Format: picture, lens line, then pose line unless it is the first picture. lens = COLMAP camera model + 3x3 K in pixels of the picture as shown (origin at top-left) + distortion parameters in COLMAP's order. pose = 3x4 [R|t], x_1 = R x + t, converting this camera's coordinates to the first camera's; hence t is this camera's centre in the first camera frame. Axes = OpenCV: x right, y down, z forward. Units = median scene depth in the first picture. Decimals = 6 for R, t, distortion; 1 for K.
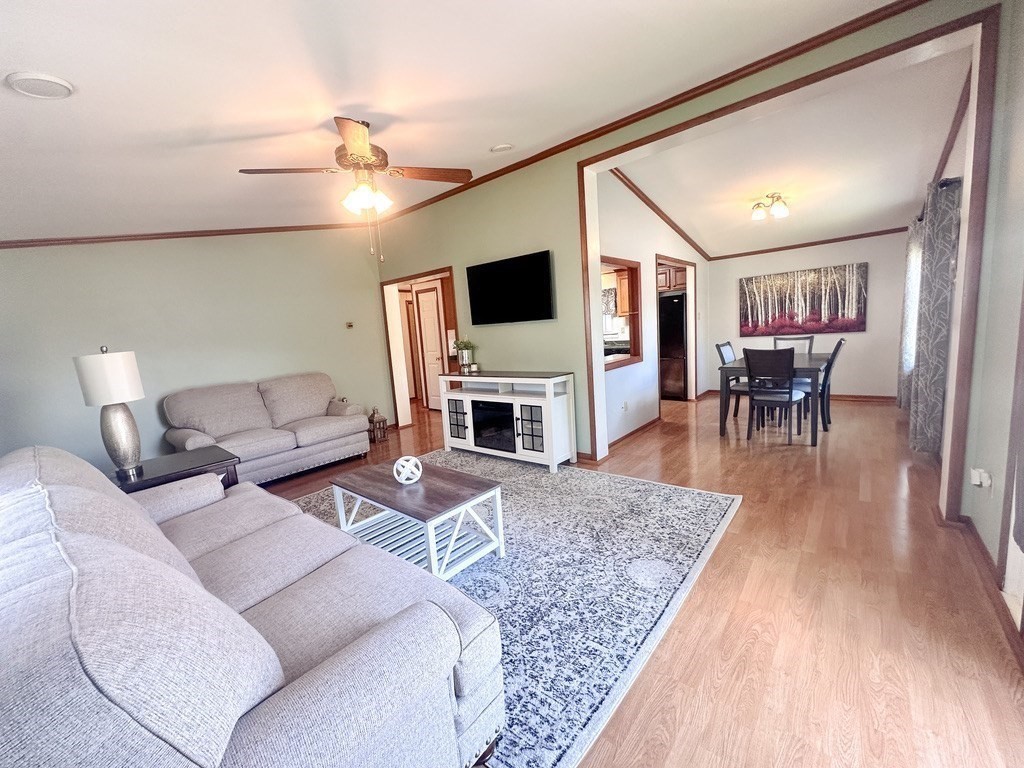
lens RADIAL K [[409.3, 0, 512.0], [0, 409.3, 384.0], [0, 0, 1]] dist [-0.004021, -0.000071]
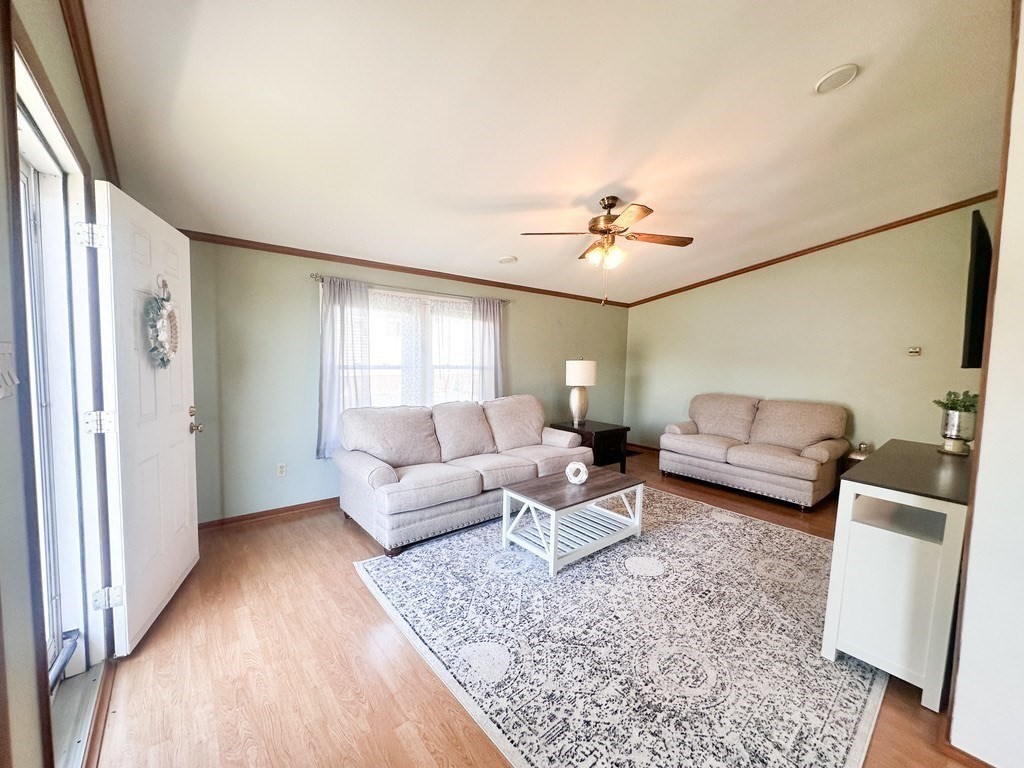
lens RADIAL K [[409.3, 0, 512.0], [0, 409.3, 384.0], [0, 0, 1]] dist [-0.004021, -0.000071]
pose [[-0.175129, 0.136839, -0.974990, 0.534510], [-0.142838, 0.976285, 0.162677, -0.127264], [0.974129, 0.167755, -0.151430, 0.532601]]
